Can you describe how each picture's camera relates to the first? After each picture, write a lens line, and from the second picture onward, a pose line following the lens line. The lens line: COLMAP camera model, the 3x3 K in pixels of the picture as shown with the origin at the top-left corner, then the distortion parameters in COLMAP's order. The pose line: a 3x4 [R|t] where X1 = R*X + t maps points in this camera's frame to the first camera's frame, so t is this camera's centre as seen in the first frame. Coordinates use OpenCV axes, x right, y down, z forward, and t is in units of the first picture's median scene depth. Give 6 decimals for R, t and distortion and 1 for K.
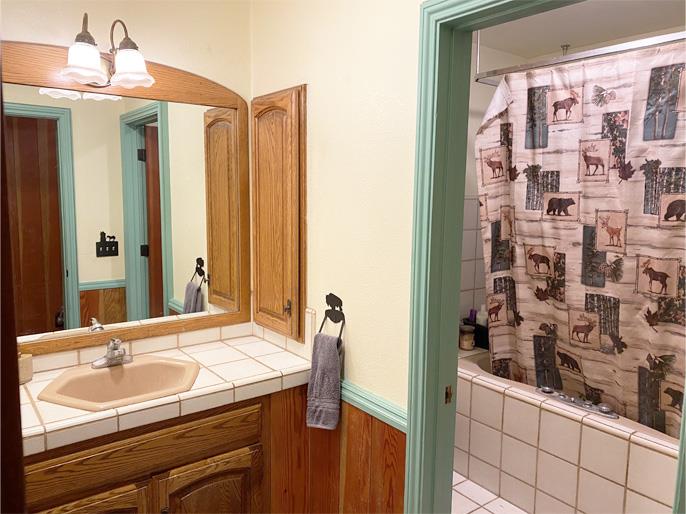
lens RADIAL K [[532.5, 0, 342.0], [0, 532.5, 259.8], [0, 0, 1]] dist [0.057877, -0.029892]
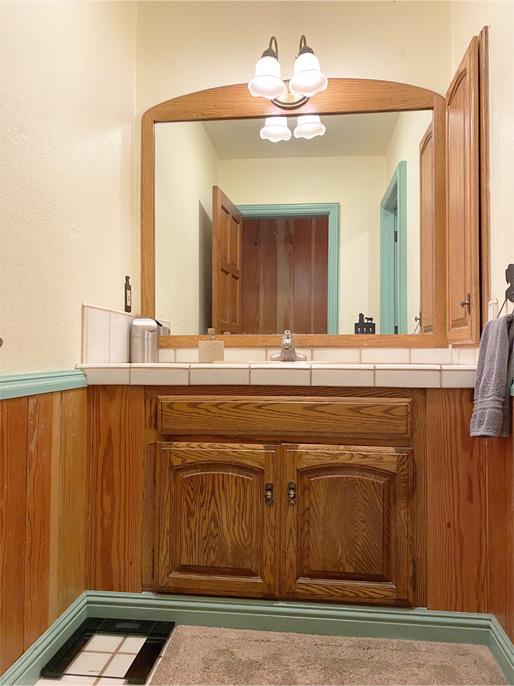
lens RADIAL K [[532.5, 0, 259.7], [0, 532.5, 338.7], [0, 0, 1]] dist [0.057877, -0.029892]
pose [[0.728687, -0.033399, -0.684032, 0.243727], [-0.085130, 0.986646, -0.138863, 0.309768], [0.679536, 0.159419, 0.716112, 0.231526]]
